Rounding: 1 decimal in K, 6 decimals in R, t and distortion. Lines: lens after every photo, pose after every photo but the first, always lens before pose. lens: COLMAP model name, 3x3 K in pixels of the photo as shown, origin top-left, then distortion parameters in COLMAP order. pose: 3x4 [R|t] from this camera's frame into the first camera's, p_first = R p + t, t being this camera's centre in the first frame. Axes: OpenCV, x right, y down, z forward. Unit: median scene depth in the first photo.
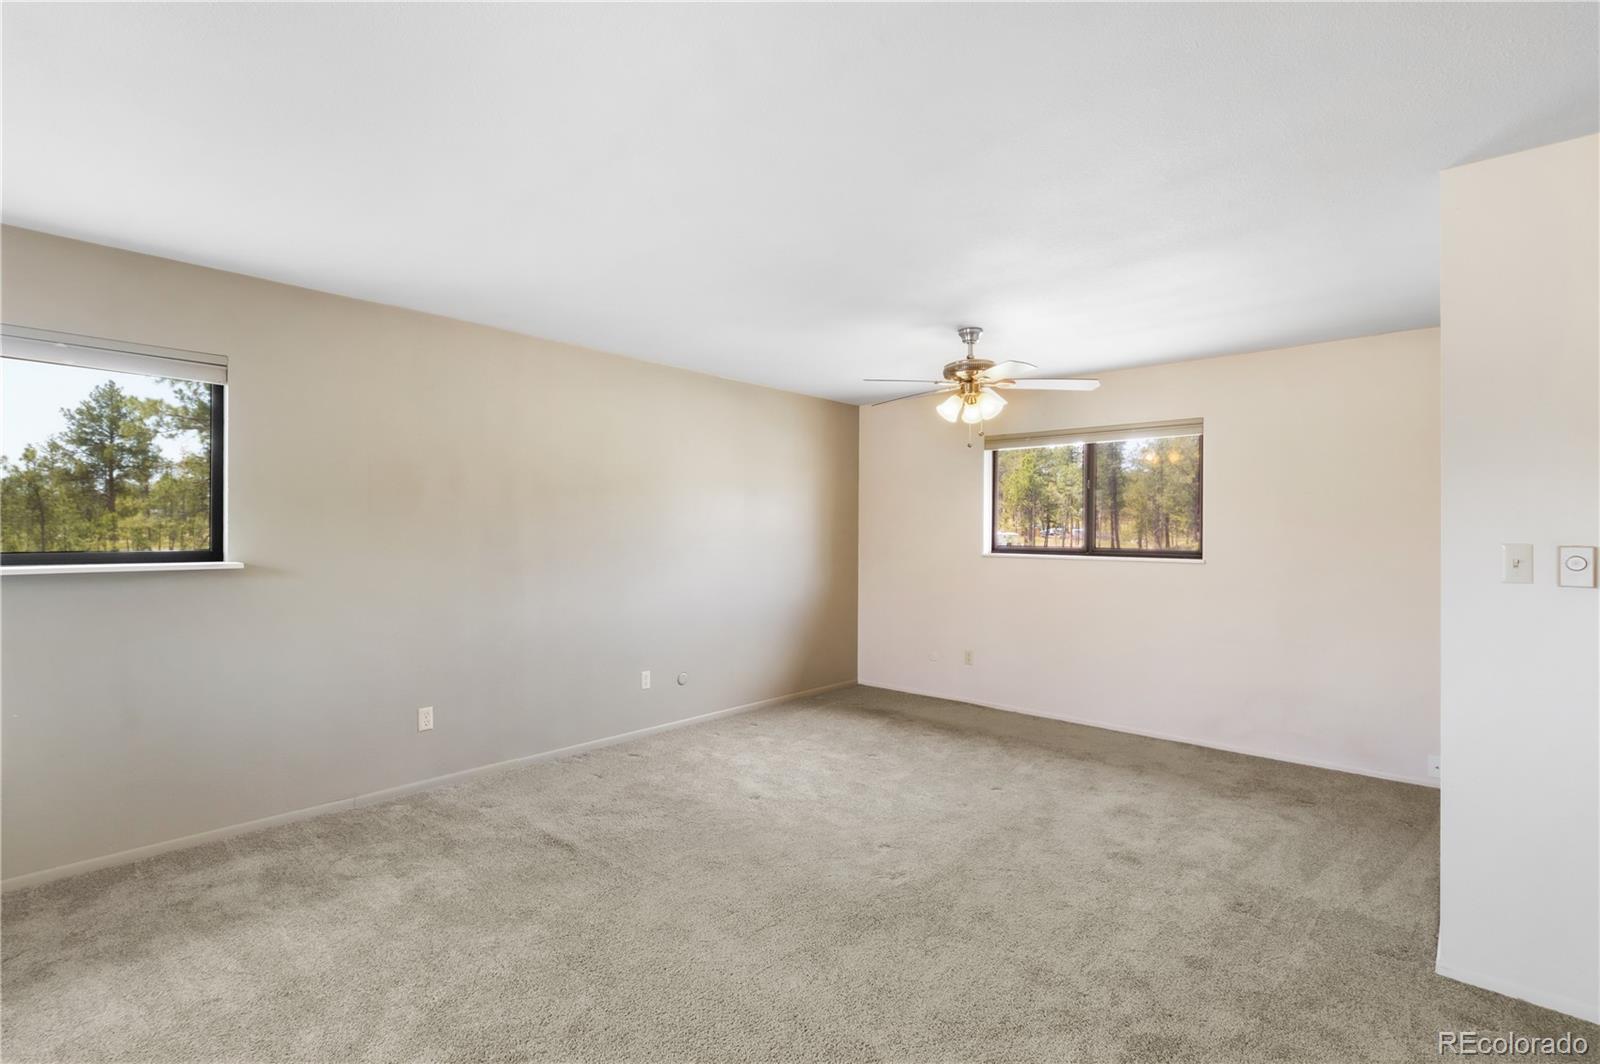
lens RADIAL K [[755.3, 0, 780.6], [0, 755.3, 530.9], [0, 0, 1]] dist [-0.000624, -0.000647]
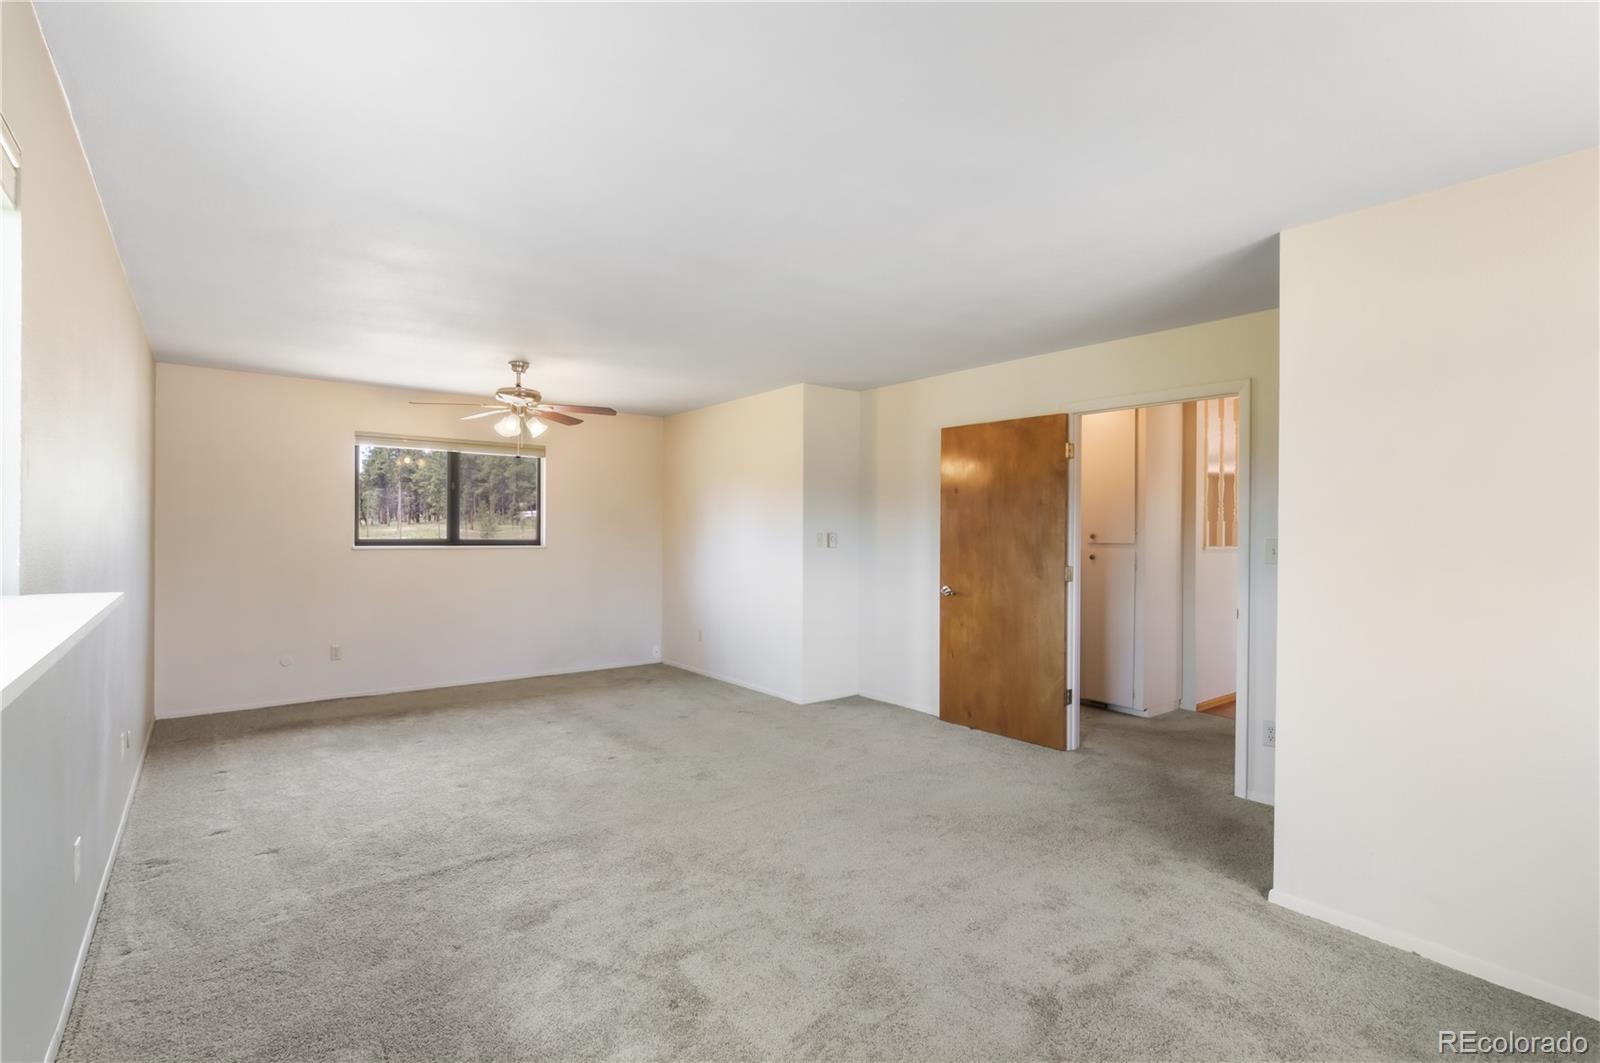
lens RADIAL K [[755.3, 0, 780.6], [0, 755.3, 530.4], [0, 0, 1]] dist [-0.000624, -0.000647]
pose [[0.172575, -0.006459, 0.984975, -0.752738], [-0.005929, 0.999954, 0.007596, -0.004230], [-0.984979, -0.007150, 0.172529, 0.313906]]
